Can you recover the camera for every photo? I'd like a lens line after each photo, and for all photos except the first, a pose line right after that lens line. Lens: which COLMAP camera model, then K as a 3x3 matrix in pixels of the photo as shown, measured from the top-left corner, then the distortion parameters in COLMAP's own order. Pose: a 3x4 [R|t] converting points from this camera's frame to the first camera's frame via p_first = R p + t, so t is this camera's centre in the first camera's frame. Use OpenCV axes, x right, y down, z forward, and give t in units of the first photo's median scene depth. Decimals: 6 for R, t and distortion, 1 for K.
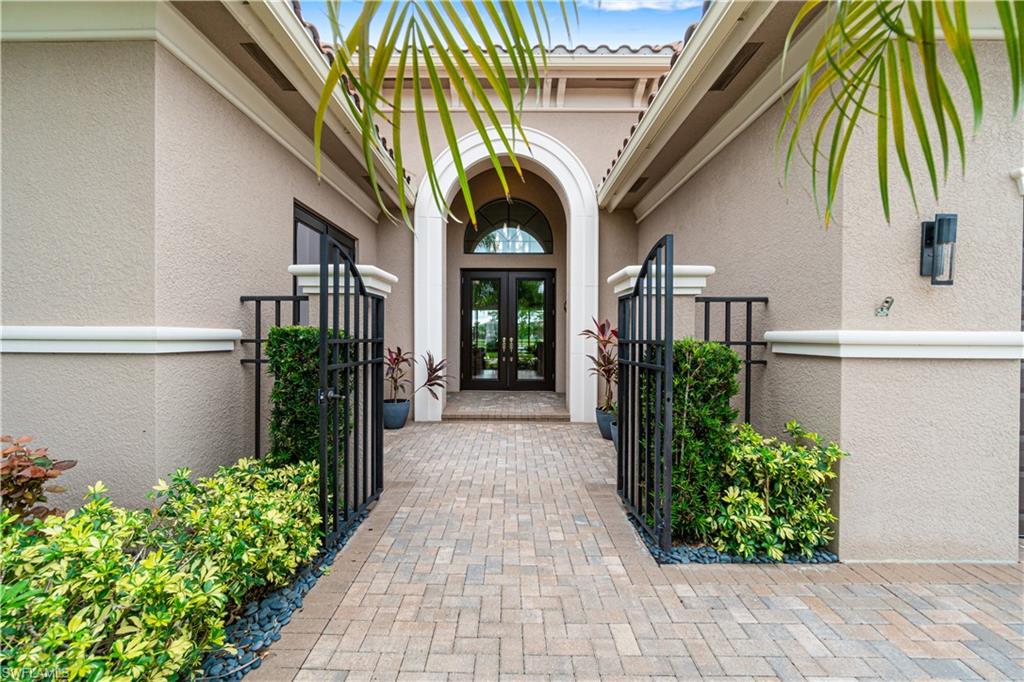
lens RADIAL K [[438.3, 0, 506.9], [0, 438.3, 339.3], [0, 0, 1]] dist [-0.002453, -0.000157]
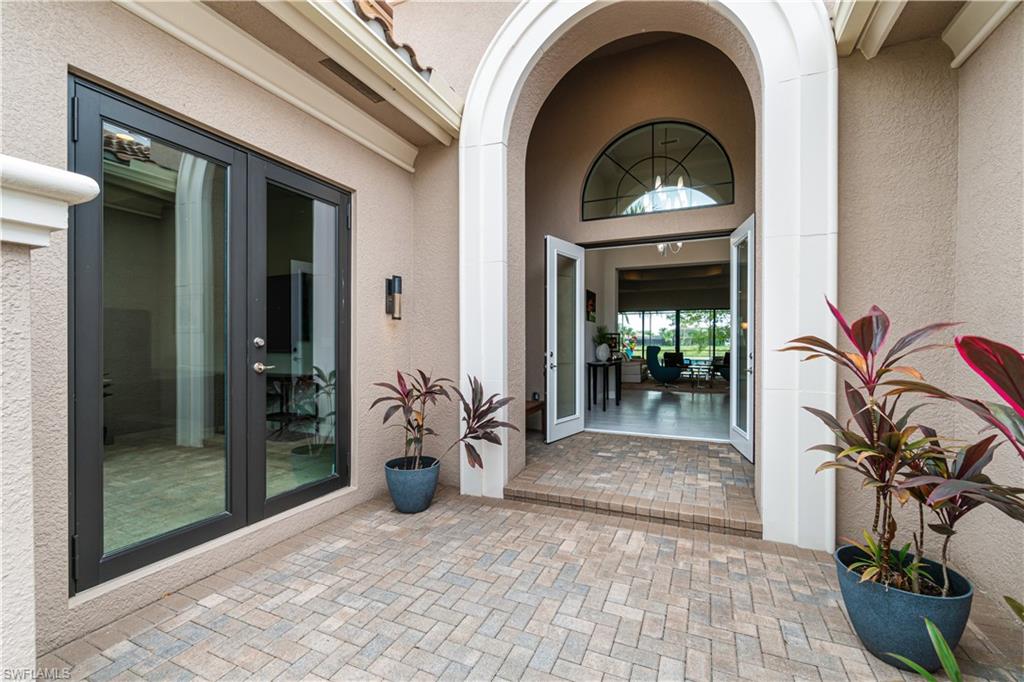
lens RADIAL K [[448.7, 0, 498.2], [0, 448.7, 345.9], [0, 0, 1]] dist [-0.002176, -0.000088]
pose [[0.914391, -0.002742, -0.404824, 0.101027], [0.001261, 0.999992, -0.003925, -0.012825], [0.404831, 0.003078, 0.914386, 0.566919]]
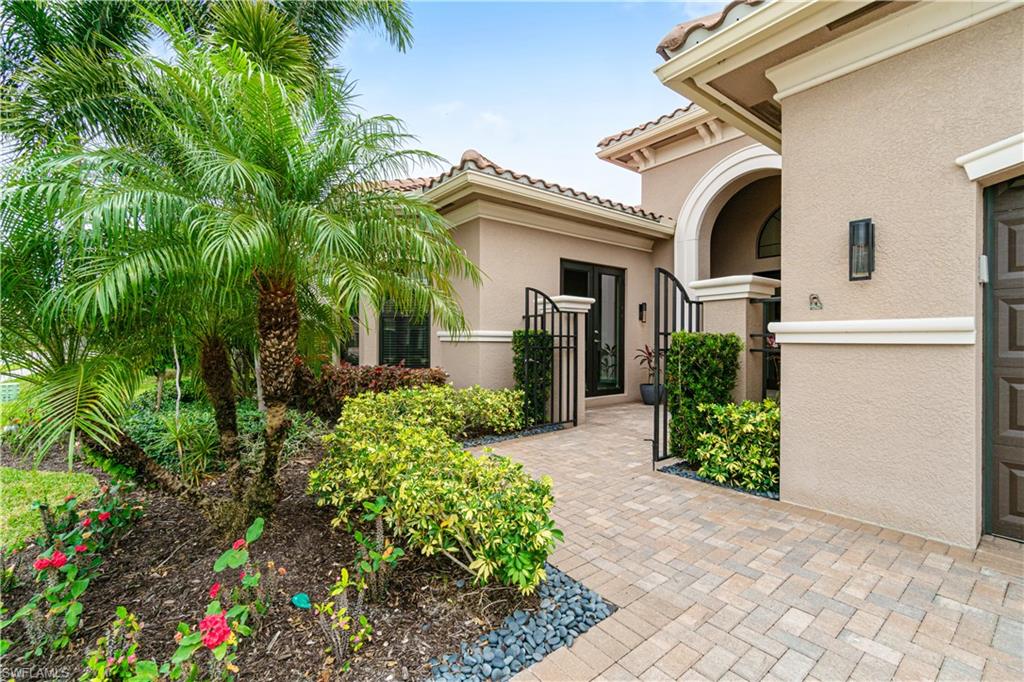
lens RADIAL K [[438.3, 0, 506.9], [0, 438.3, 339.3], [0, 0, 1]] dist [-0.002453, -0.000157]
pose [[0.622944, -0.004997, -0.782251, 0.584362], [-0.006272, 0.999916, -0.011383, 0.023105], [0.782242, 0.011997, 0.622860, -0.206227]]
